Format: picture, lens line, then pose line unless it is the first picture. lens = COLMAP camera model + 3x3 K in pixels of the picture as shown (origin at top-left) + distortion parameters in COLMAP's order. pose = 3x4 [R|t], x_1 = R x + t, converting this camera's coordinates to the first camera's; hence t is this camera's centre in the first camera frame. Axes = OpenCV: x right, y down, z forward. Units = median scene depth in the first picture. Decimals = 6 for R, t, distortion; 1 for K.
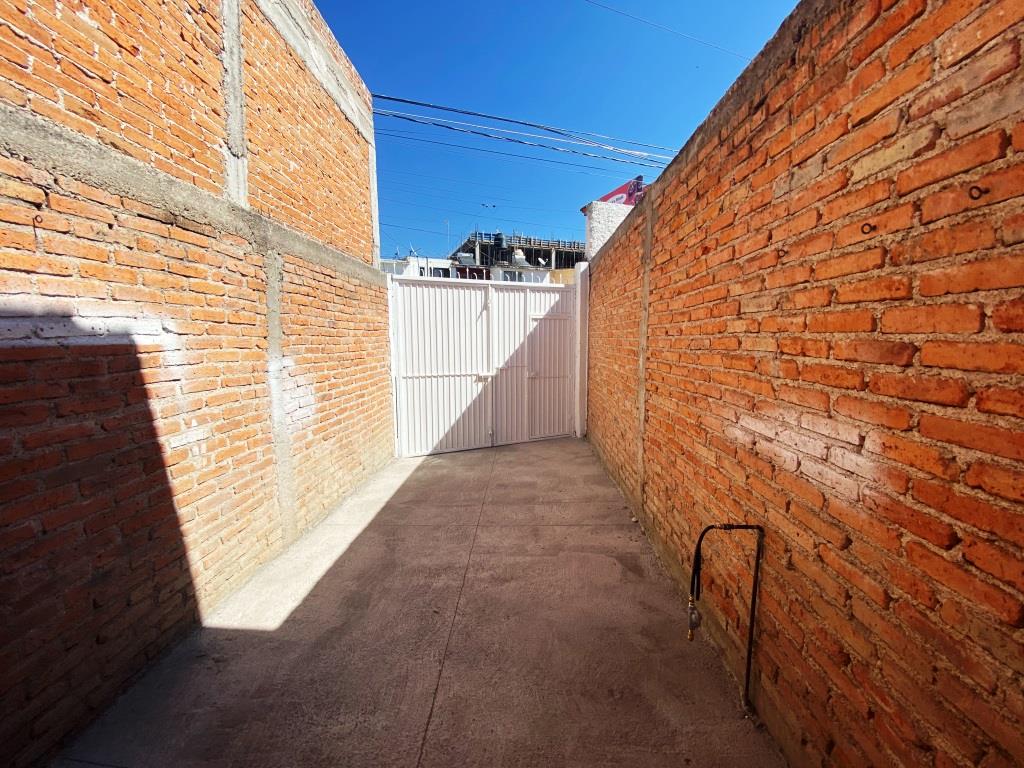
lens RADIAL K [[413.3, 0, 510.0], [0, 413.3, 385.7], [0, 0, 1]] dist [0.017479, -0.019485]
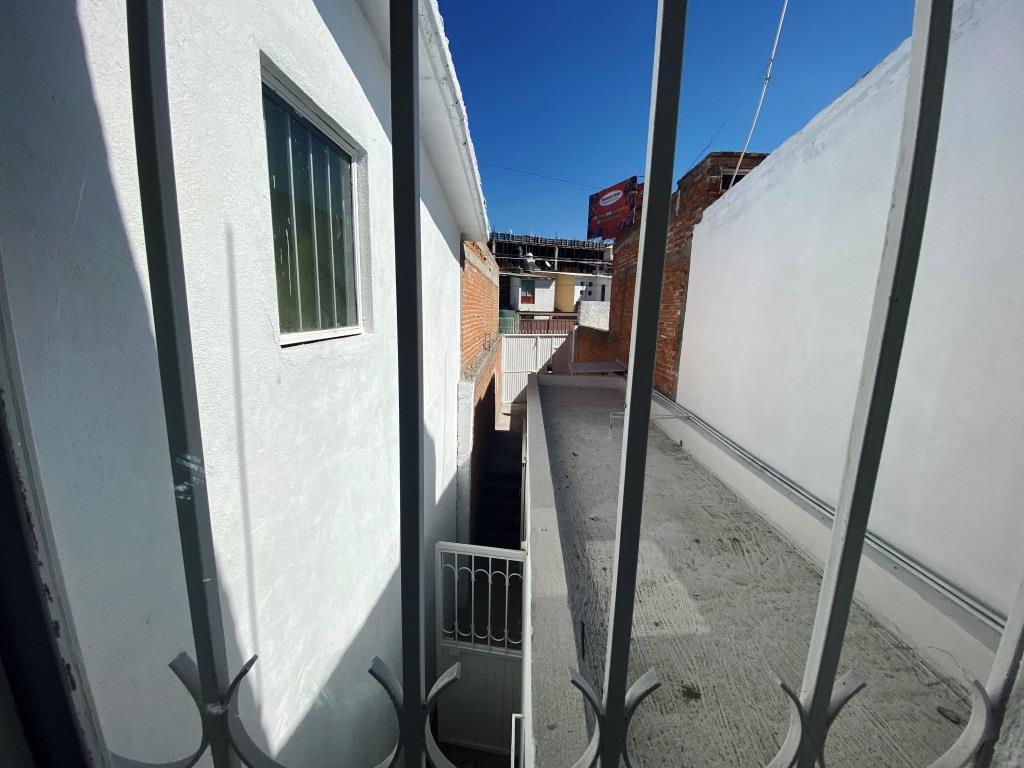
lens RADIAL K [[413.3, 0, 510.0], [0, 413.3, 385.7], [0, 0, 1]] dist [0.017479, -0.019485]
pose [[0.999601, 0.025048, 0.013065, -0.231866], [-0.025967, 0.996793, 0.075693, -0.124815], [-0.011127, -0.076002, 0.997046, -1.424775]]
